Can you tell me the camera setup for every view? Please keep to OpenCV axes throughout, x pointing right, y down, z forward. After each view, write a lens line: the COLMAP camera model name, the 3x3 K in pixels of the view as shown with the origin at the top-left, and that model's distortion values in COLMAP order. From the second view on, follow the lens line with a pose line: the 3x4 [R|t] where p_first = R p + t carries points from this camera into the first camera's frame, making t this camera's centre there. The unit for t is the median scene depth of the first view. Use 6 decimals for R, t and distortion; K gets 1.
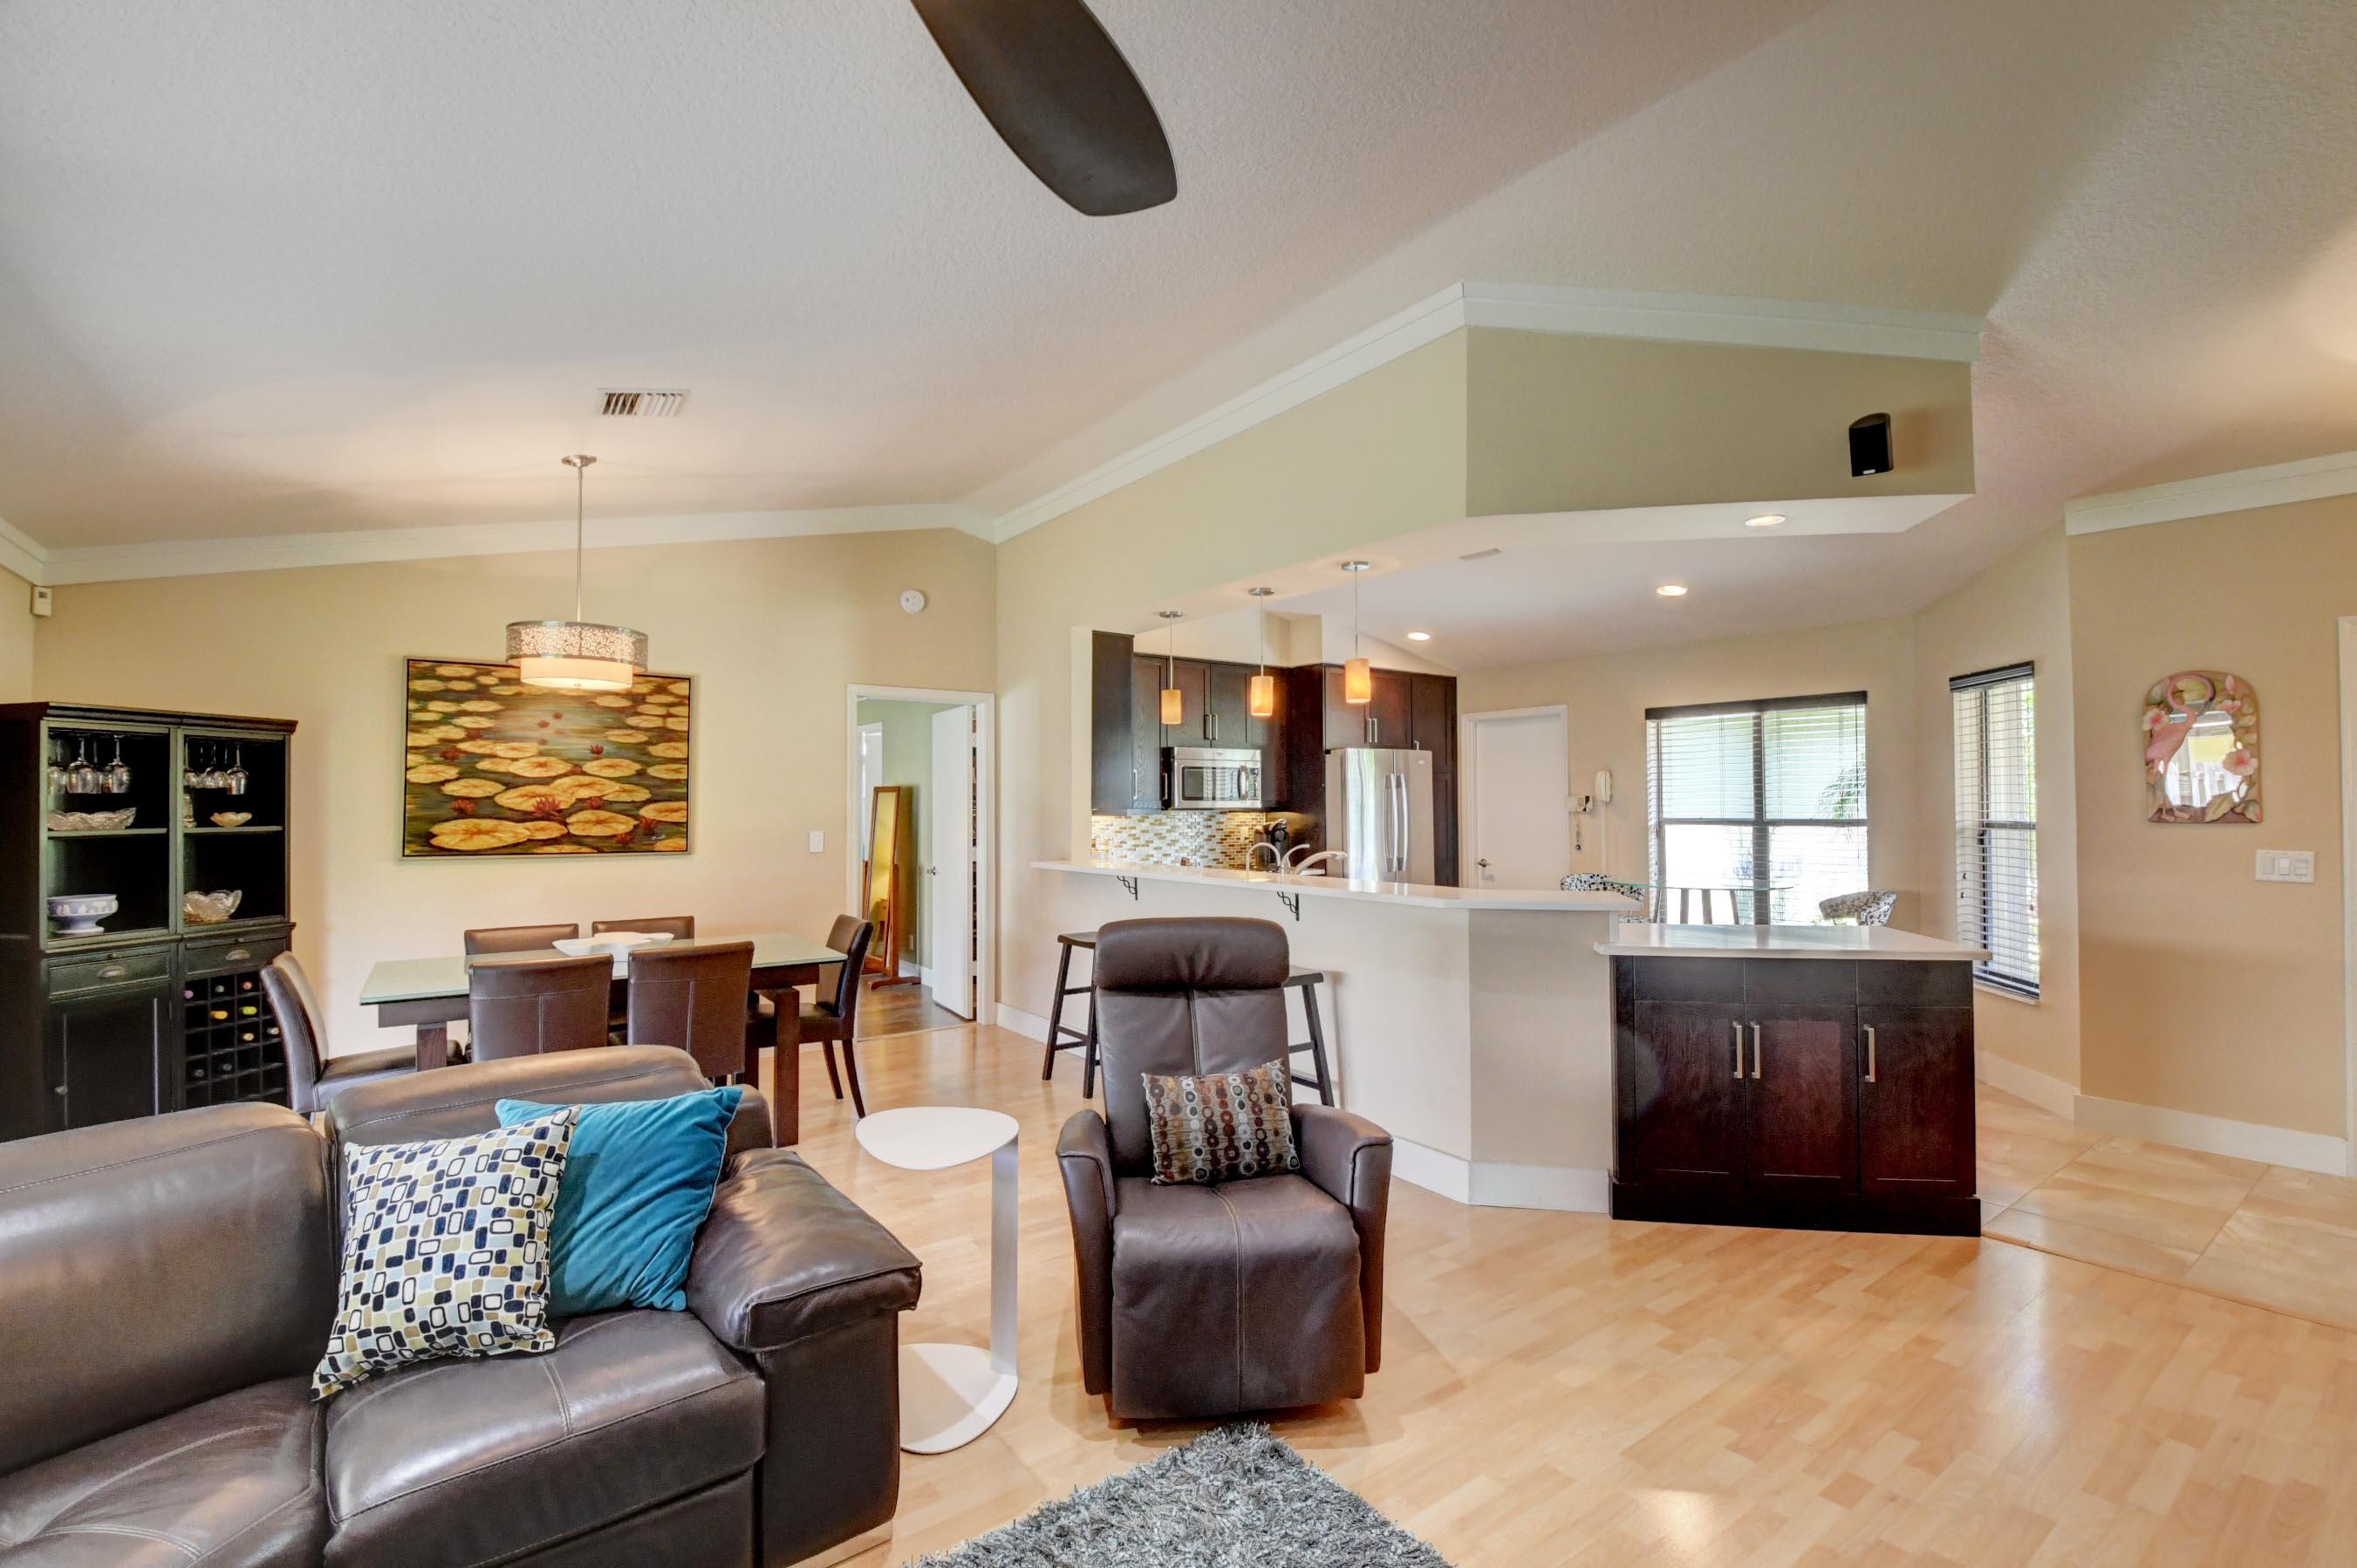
lens RADIAL K [[1030.5, 0, 1182.3], [0, 1030.5, 780.3], [0, 0, 1]] dist [0.008345, -0.021962]
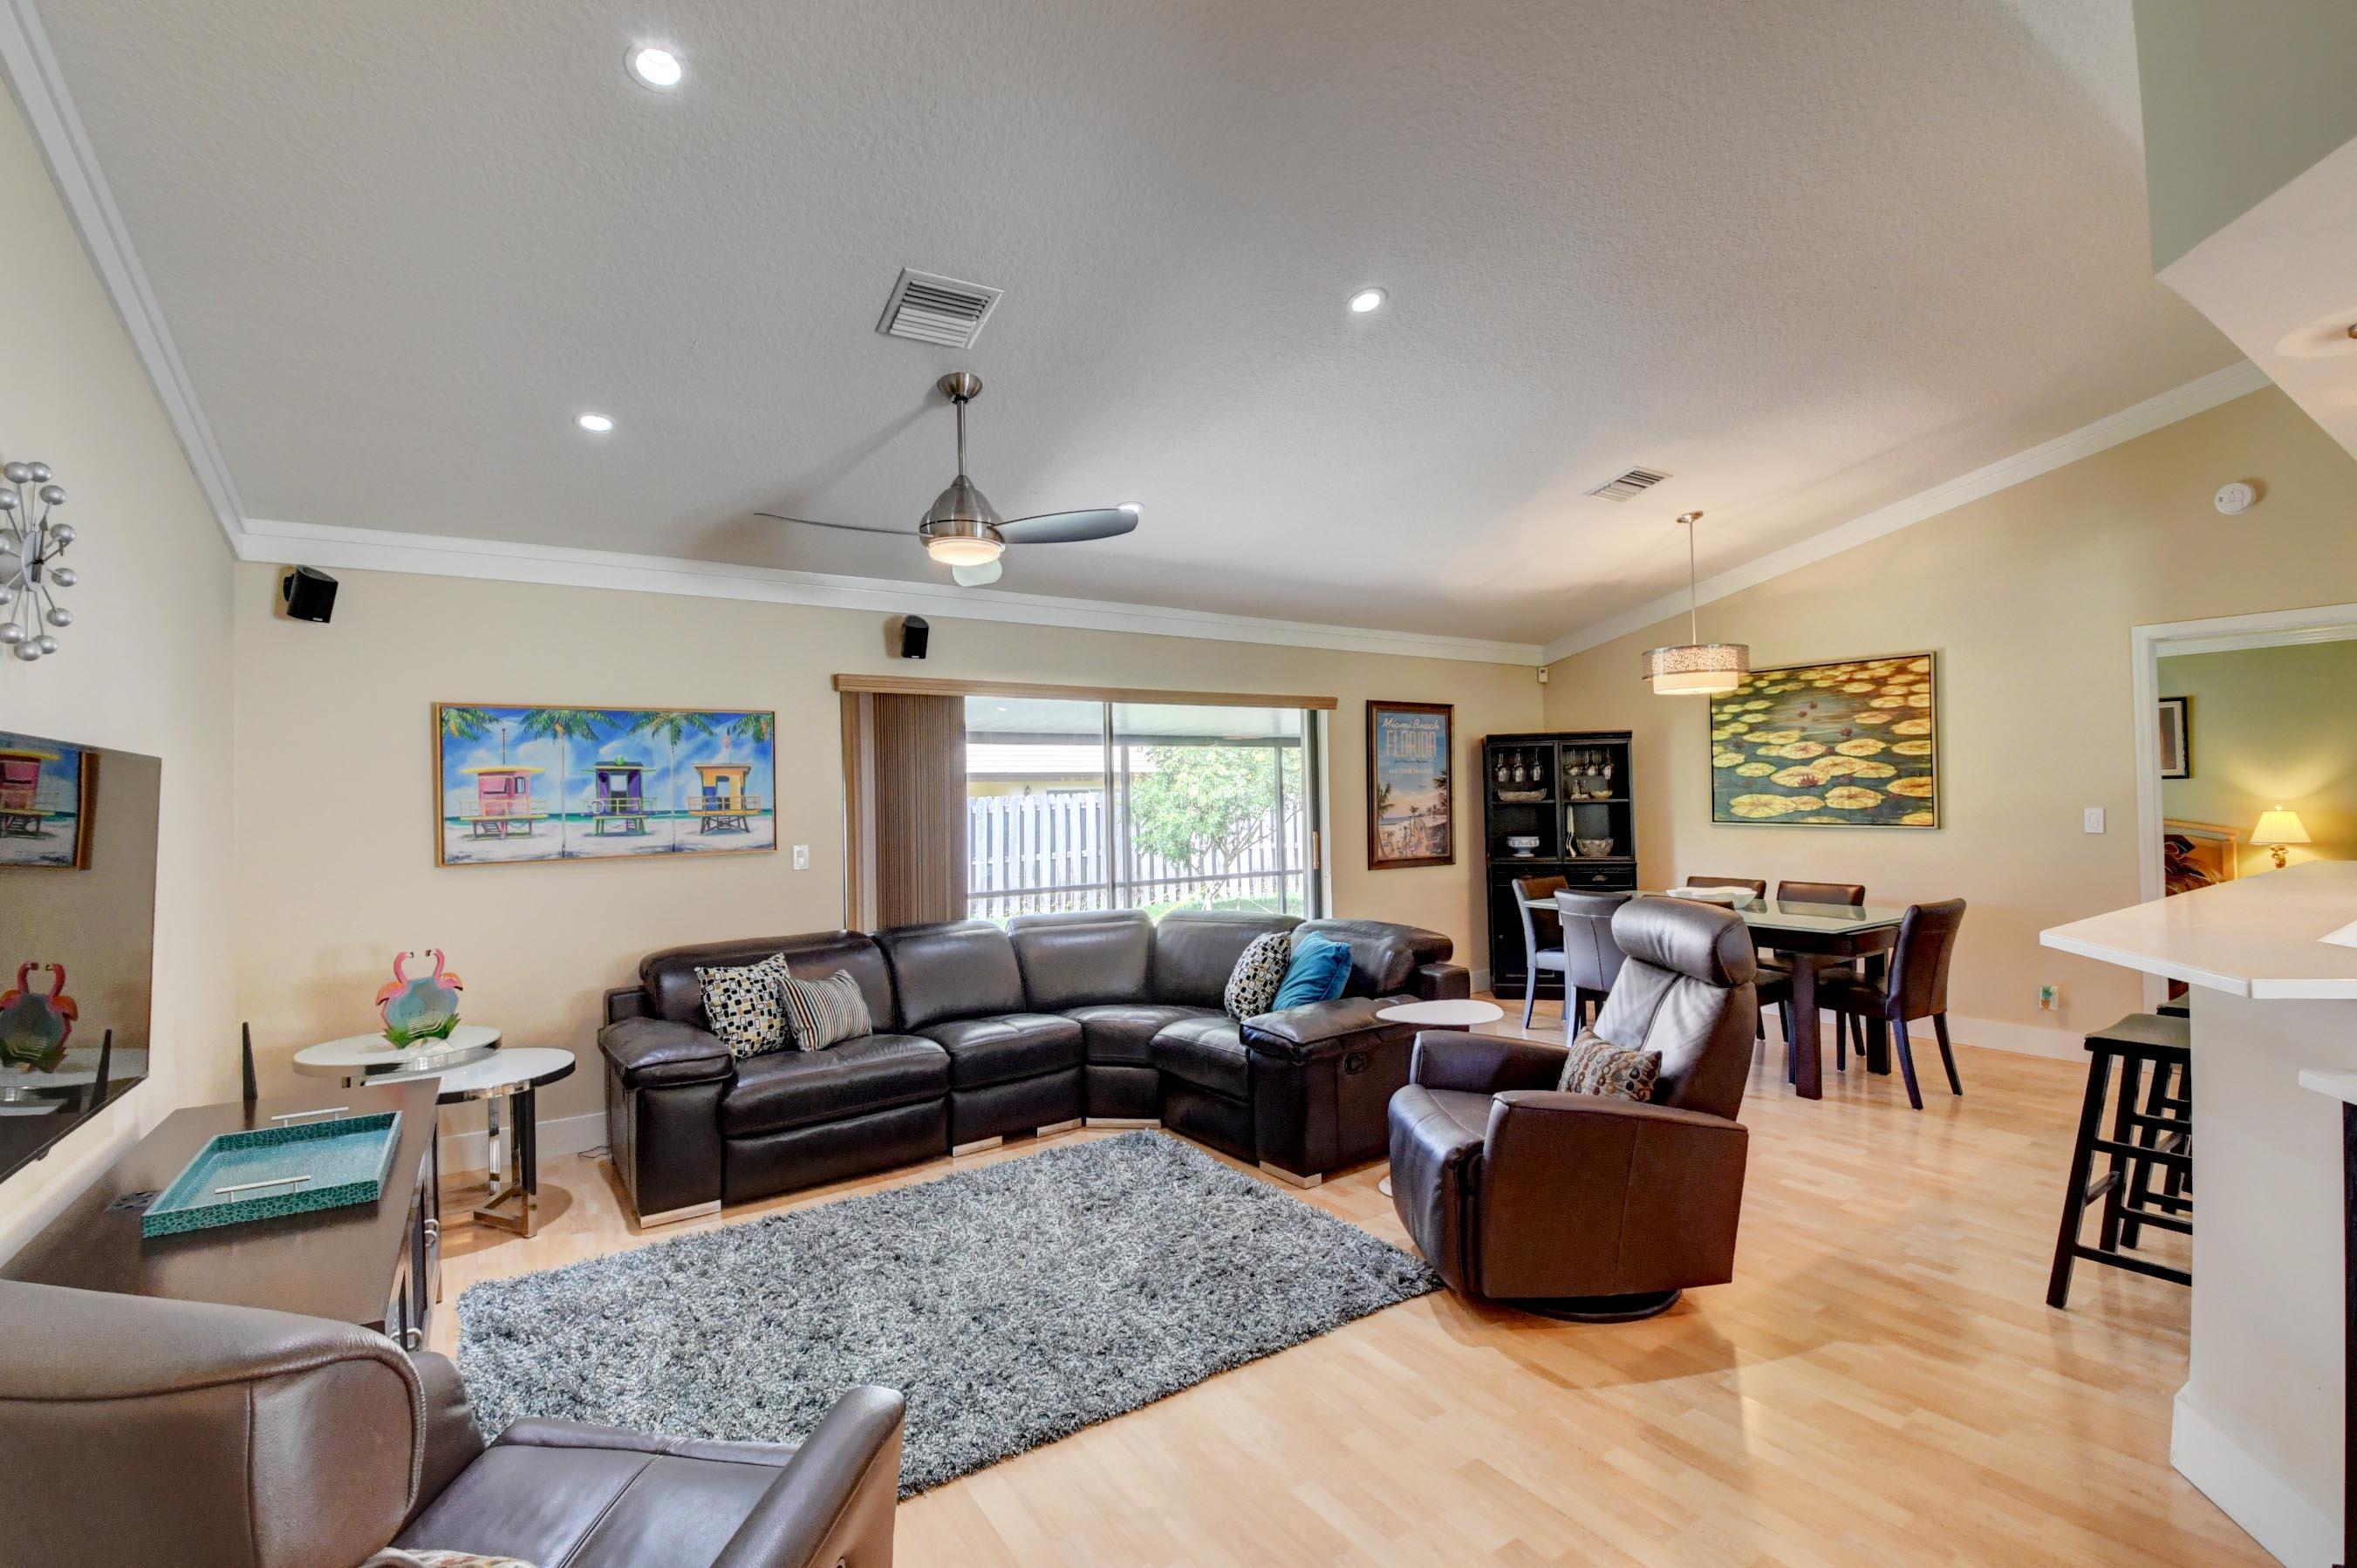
lens RADIAL K [[1030.5, 0, 1182.3], [0, 1030.5, 780.3], [0, 0, 1]] dist [0.008345, -0.021962]
pose [[-0.042029, -0.009985, -0.999067, 0.605158], [0.042717, 0.999018, -0.011781, 0.005087], [0.998203, -0.043172, -0.041561, 0.335393]]
